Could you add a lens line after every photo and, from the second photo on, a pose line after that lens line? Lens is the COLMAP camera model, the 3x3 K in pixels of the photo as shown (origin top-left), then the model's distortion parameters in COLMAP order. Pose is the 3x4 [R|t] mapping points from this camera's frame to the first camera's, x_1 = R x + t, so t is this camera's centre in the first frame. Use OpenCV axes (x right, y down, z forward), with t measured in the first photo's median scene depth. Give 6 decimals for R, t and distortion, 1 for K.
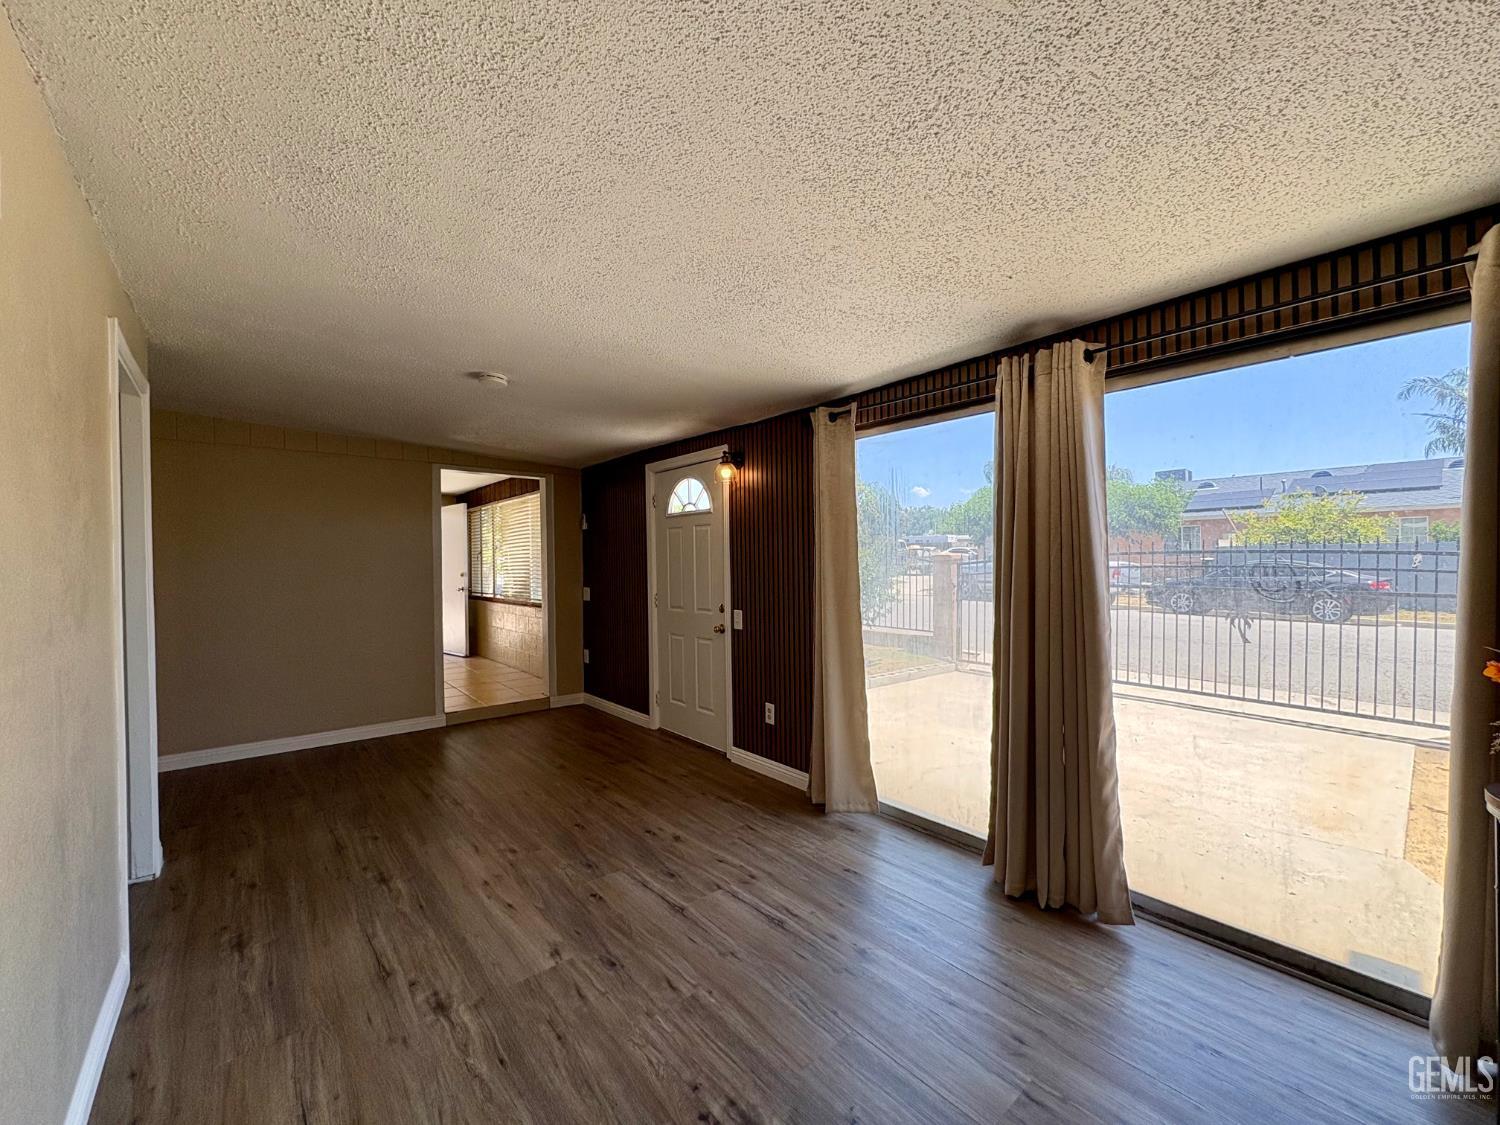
lens RADIAL K [[595.2, 0, 748.7], [0, 595.2, 568.2], [0, 0, 1]] dist [-0.000463, -0.000800]
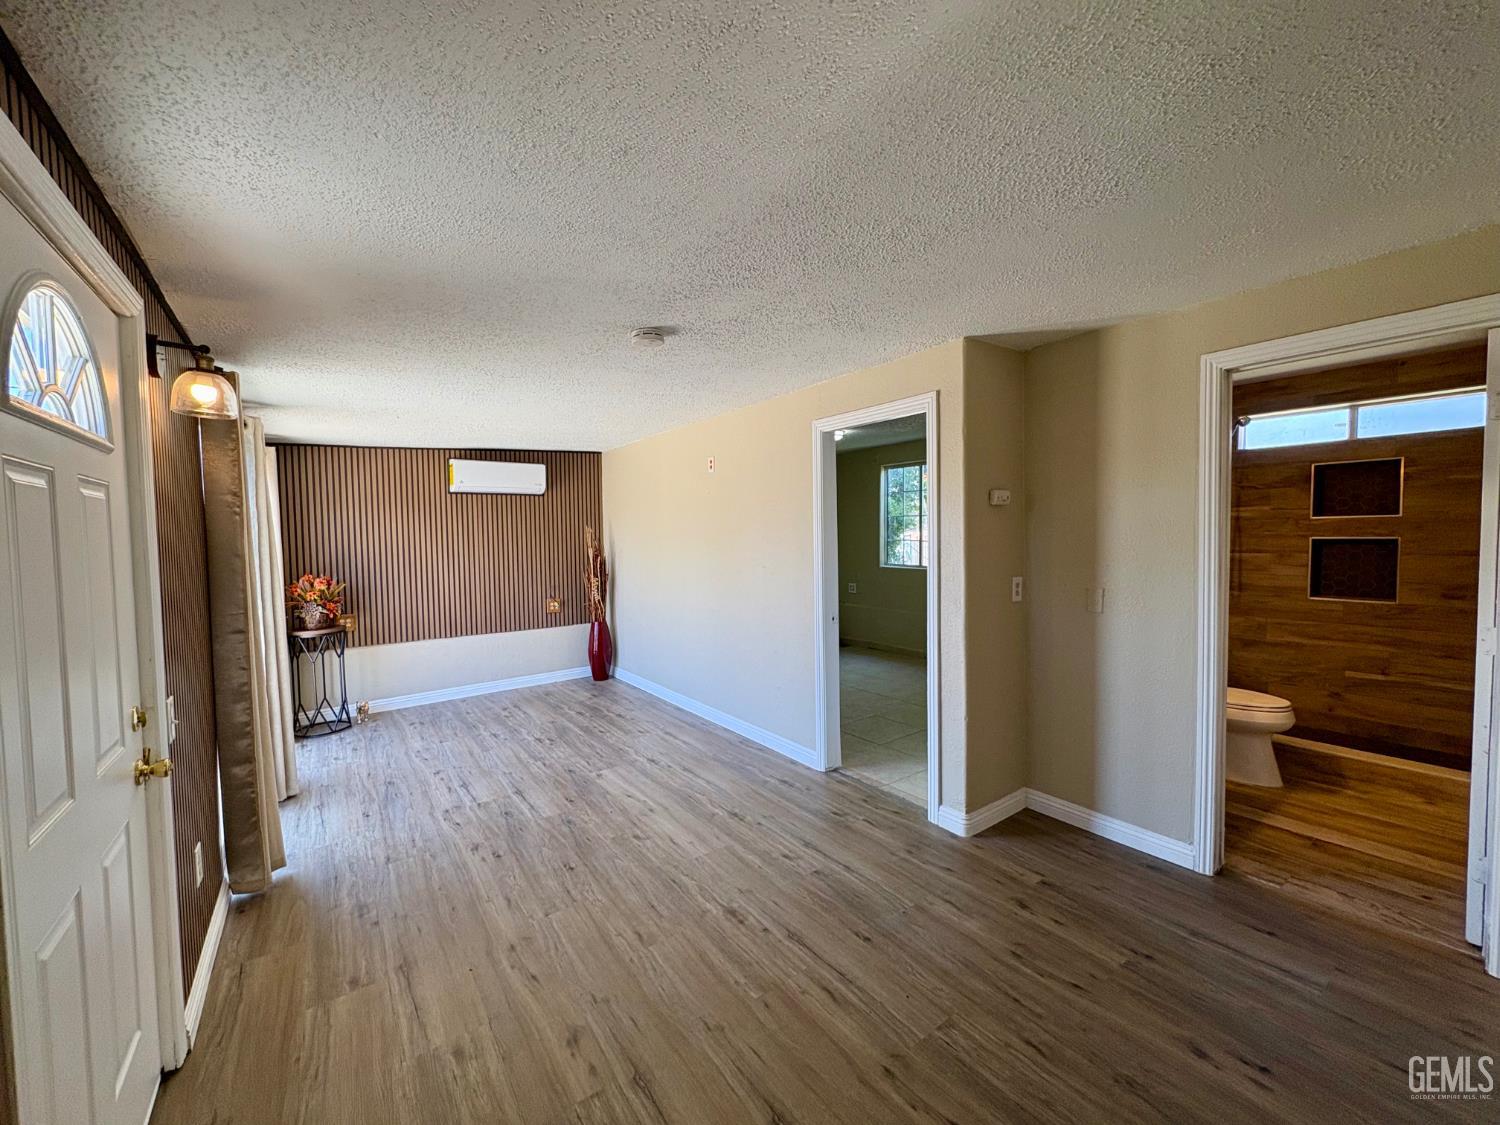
lens RADIAL K [[595.2, 0, 752.9], [0, 595.2, 560.1], [0, 0, 1]] dist [-0.000463, -0.000800]
pose [[-0.996843, 0.023190, 0.075931, -0.778875], [0.027467, 0.998065, 0.055776, -0.071852], [-0.074491, 0.057685, -0.995552, 2.254644]]
